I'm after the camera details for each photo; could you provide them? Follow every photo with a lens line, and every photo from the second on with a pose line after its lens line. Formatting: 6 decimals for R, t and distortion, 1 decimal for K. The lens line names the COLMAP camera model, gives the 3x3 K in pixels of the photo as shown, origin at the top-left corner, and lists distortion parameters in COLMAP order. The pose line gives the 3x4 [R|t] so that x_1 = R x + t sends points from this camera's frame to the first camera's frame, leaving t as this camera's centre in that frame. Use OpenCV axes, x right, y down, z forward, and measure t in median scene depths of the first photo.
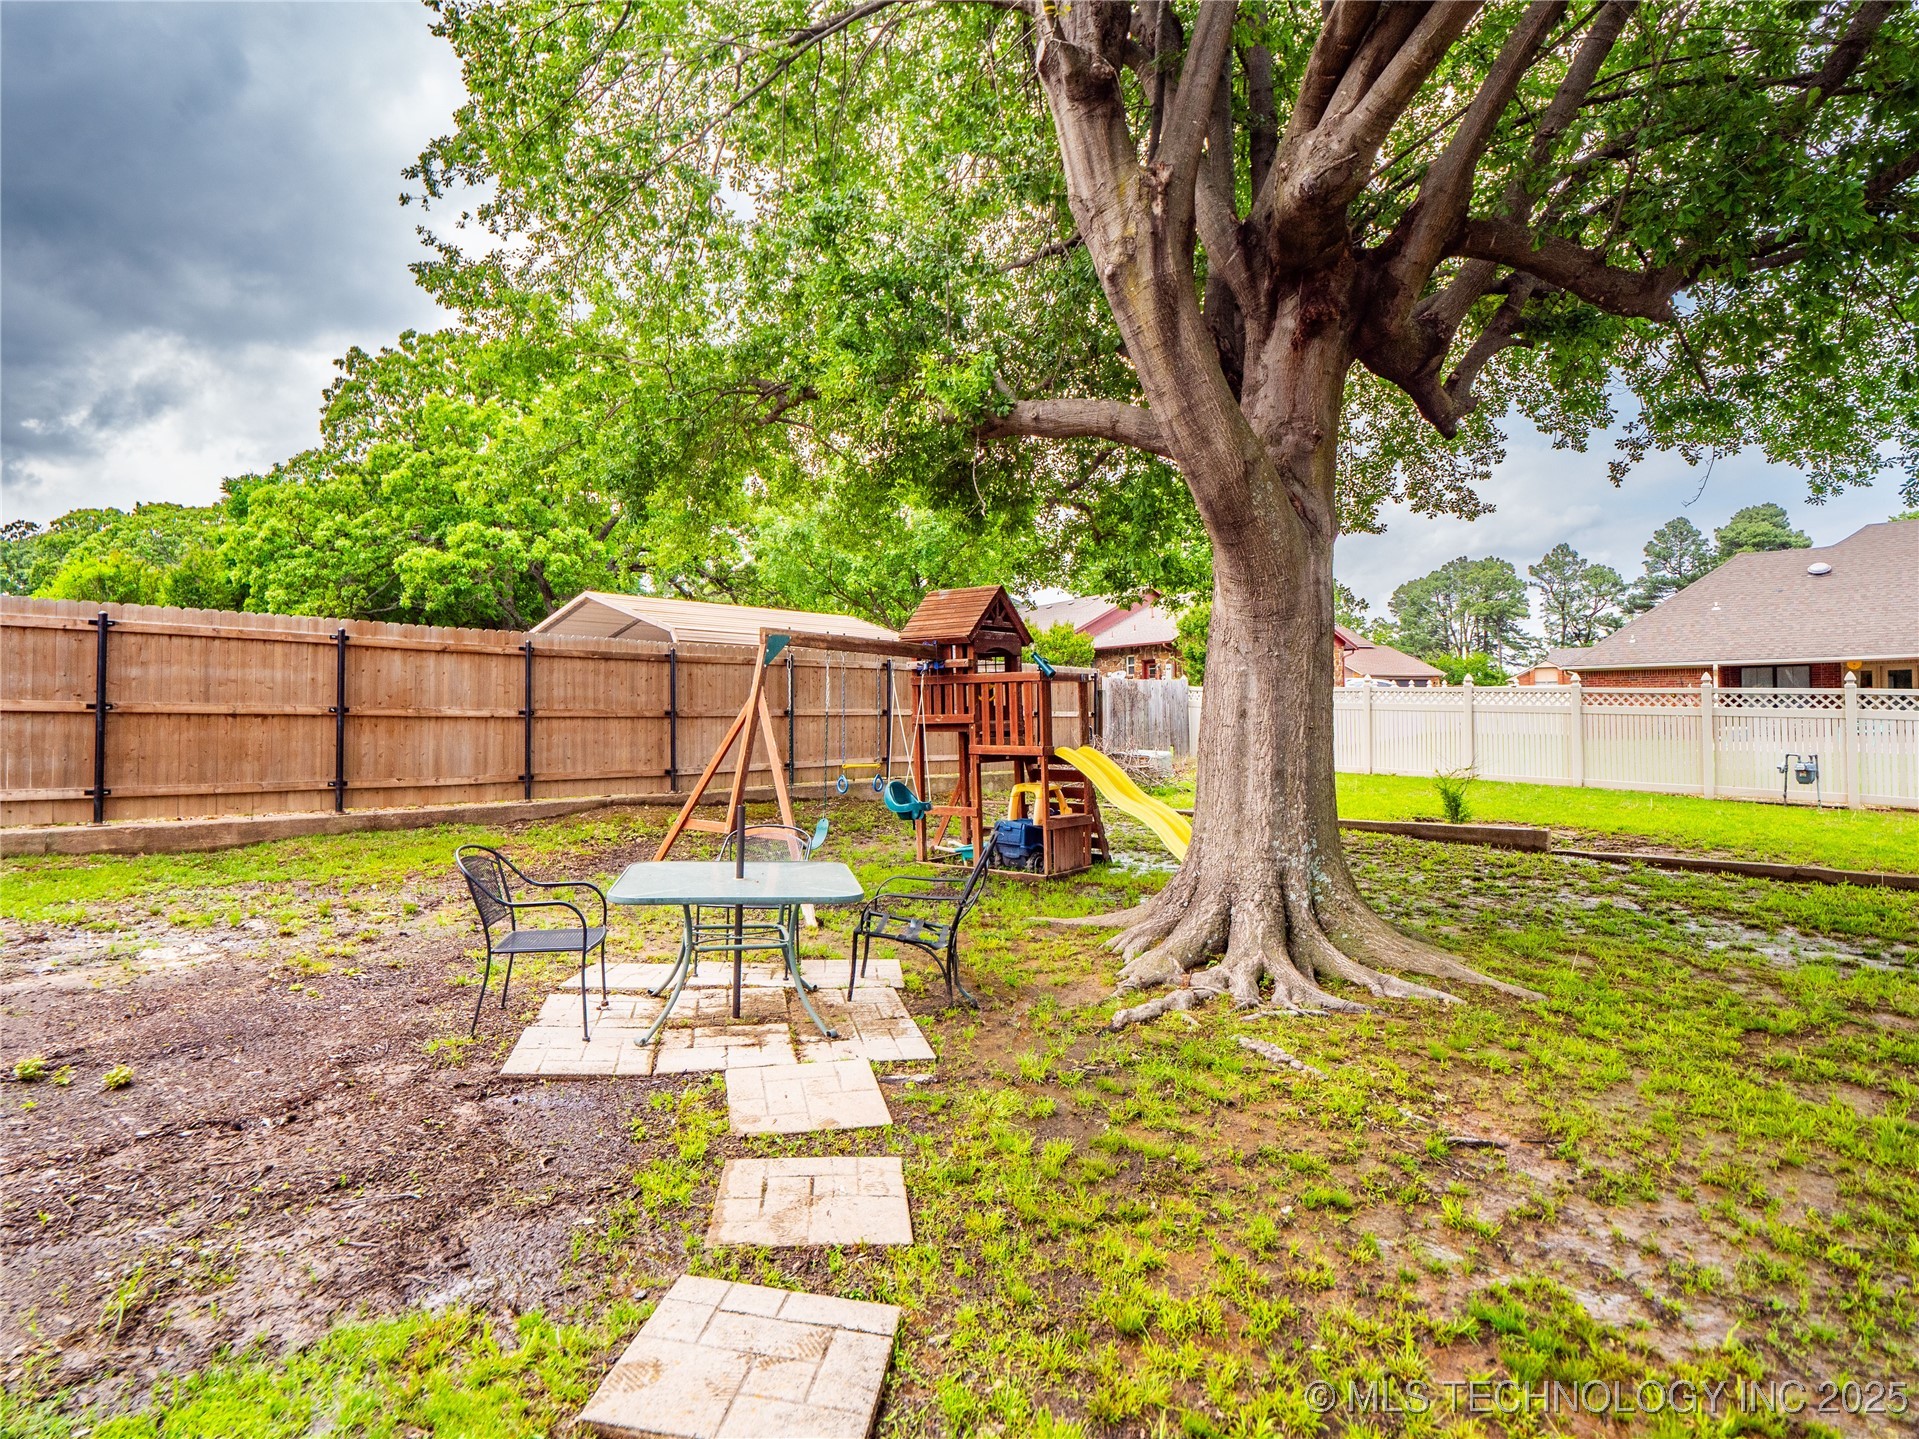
lens RADIAL K [[1071.6, 0, 959.4], [0, 1071.6, 664.0], [0, 0, 1]] dist [-0.001101, 0.012025]
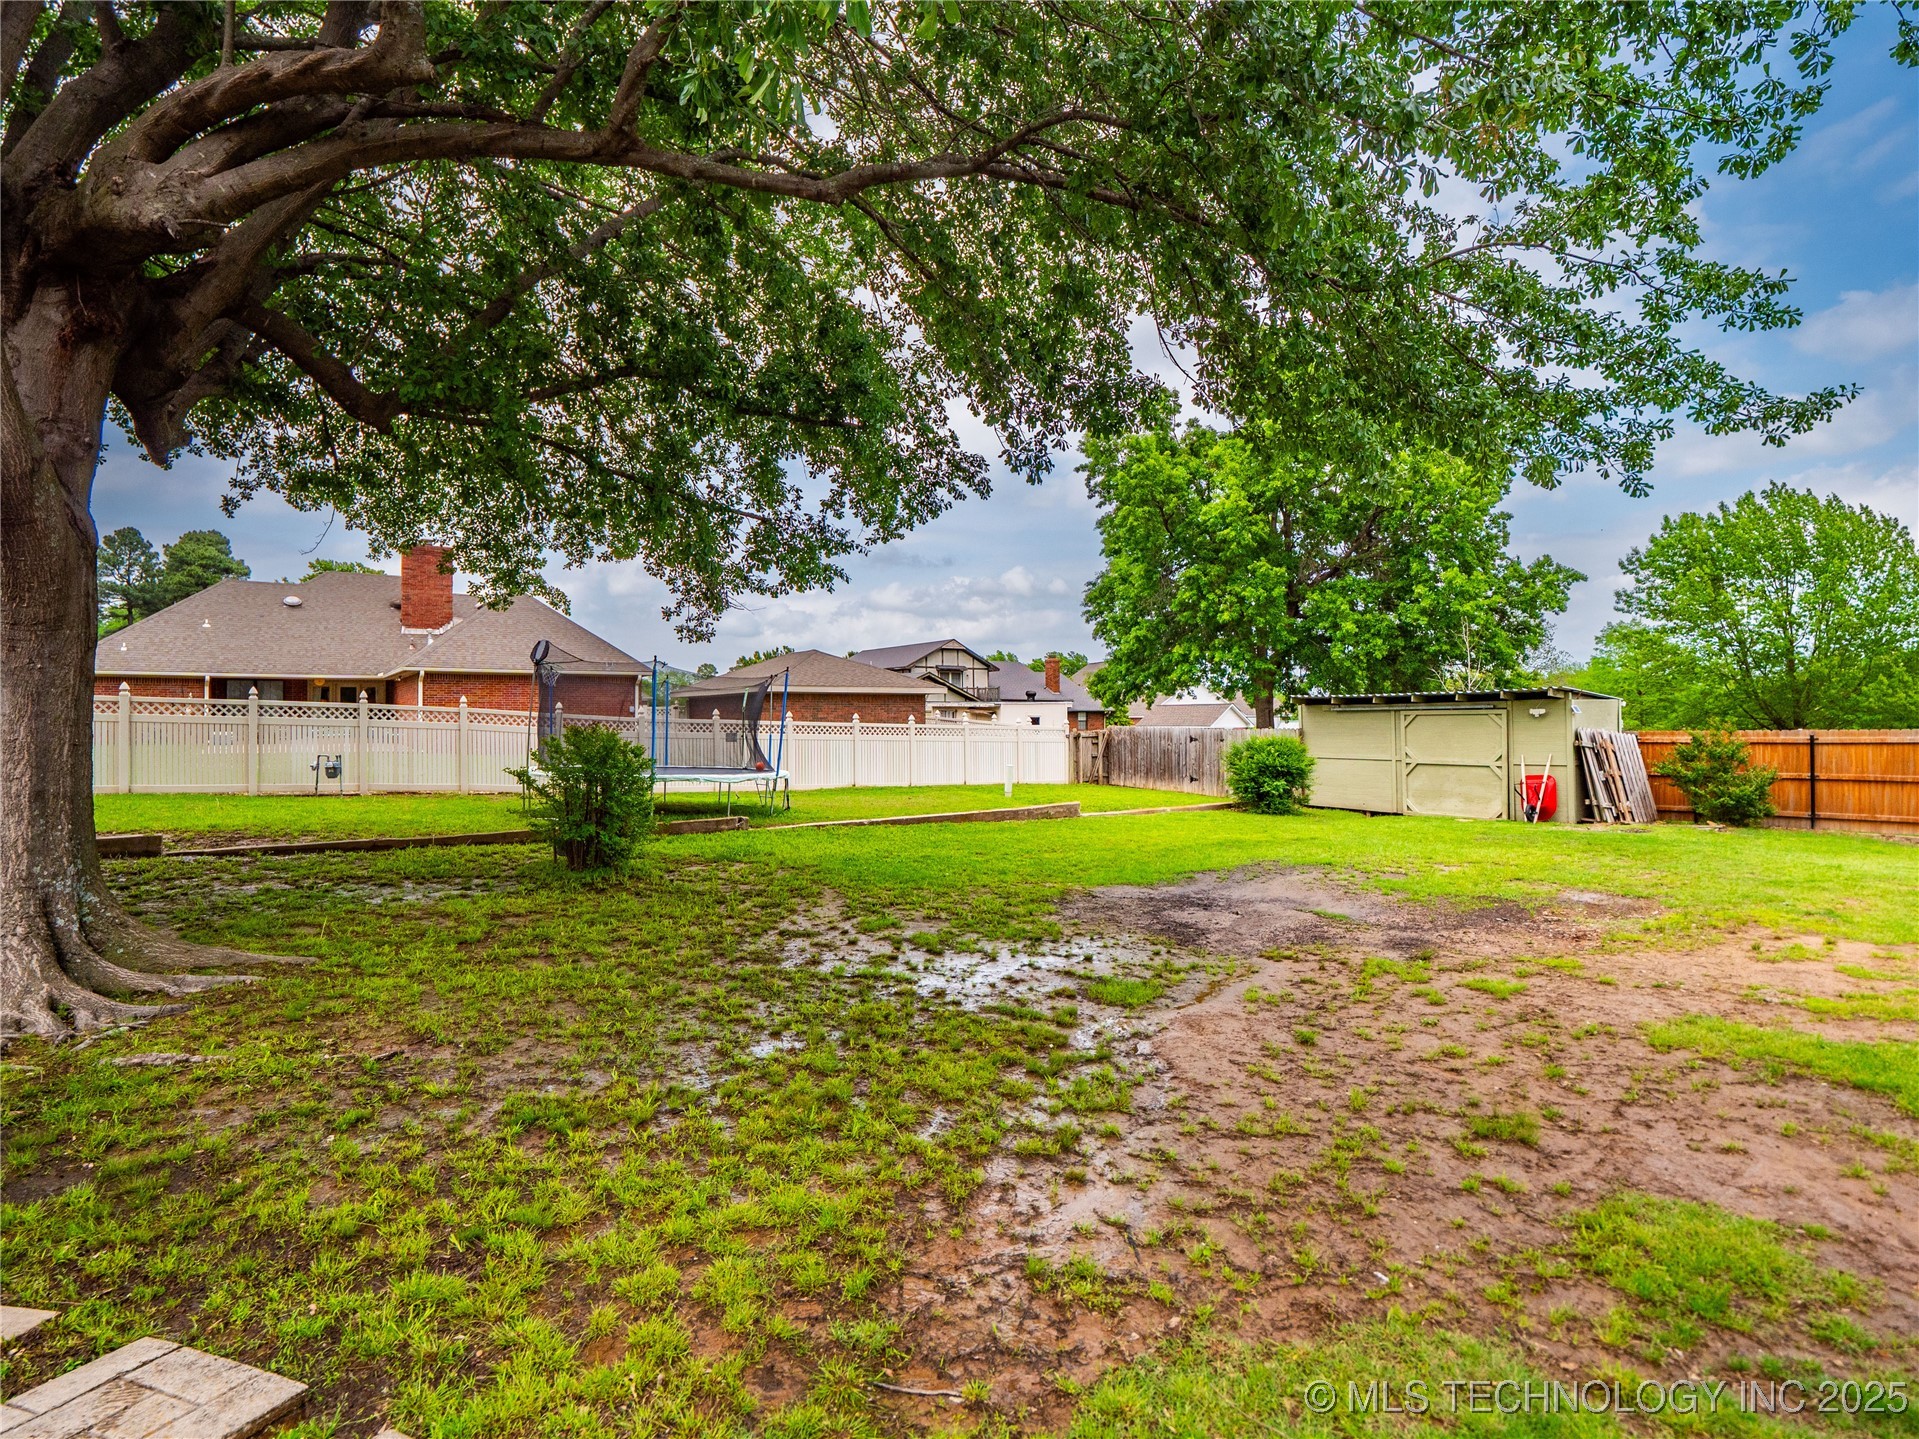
lens RADIAL K [[1003.5, 0, 959.5], [0, 1003.5, 719.5], [0, 0, 1]] dist [0.002050, -0.000320]
pose [[0.217120, 0.003828, 0.976137, -0.351051], [-0.052975, 0.998565, 0.007867, -0.010483], [-0.974706, -0.053419, 0.217011, 0.037305]]
